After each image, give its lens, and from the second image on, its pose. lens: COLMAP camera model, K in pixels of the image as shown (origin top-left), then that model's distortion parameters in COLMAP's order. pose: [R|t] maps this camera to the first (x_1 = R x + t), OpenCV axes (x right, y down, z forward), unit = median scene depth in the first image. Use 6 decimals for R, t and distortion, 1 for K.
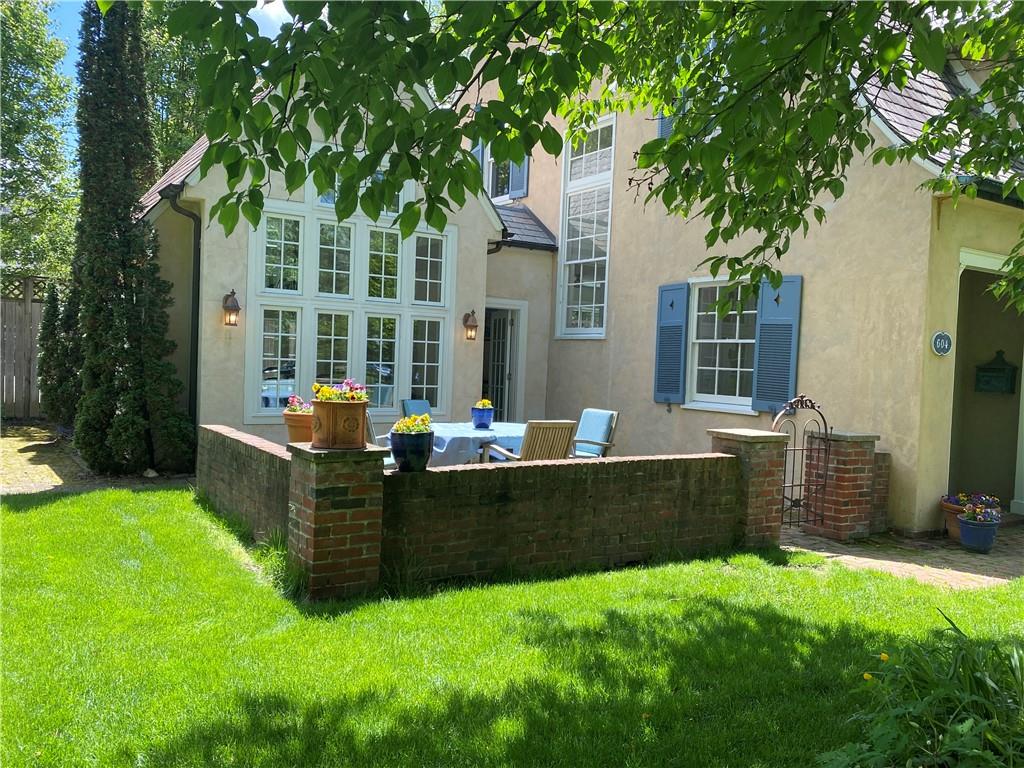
lens RADIAL K [[823.6, 0, 511.6], [0, 823.6, 386.0], [0, 0, 1]] dist [0.017476, 0.003963]
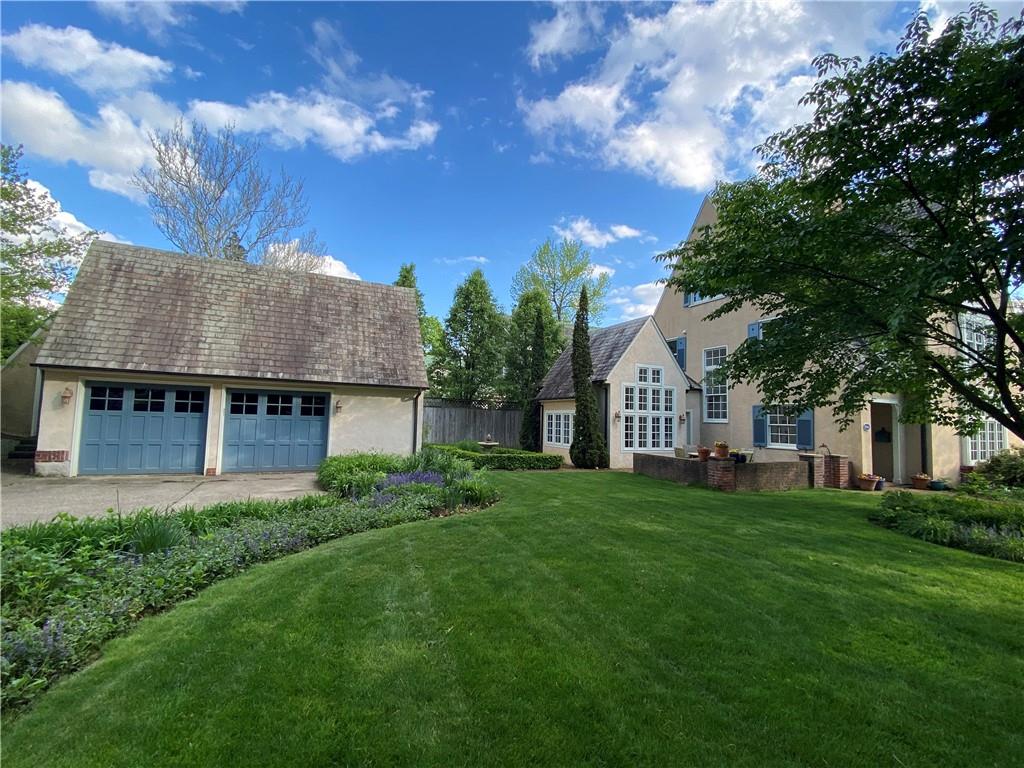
lens RADIAL K [[450.3, 0, 512.5], [0, 450.3, 385.4], [0, 0, 1]] dist [-0.000087, -0.000017]
pose [[0.991640, -0.018076, -0.127761, -0.449865], [0.003133, 0.993221, -0.116202, -0.009655], [0.128996, 0.114830, 0.984974, -0.668128]]
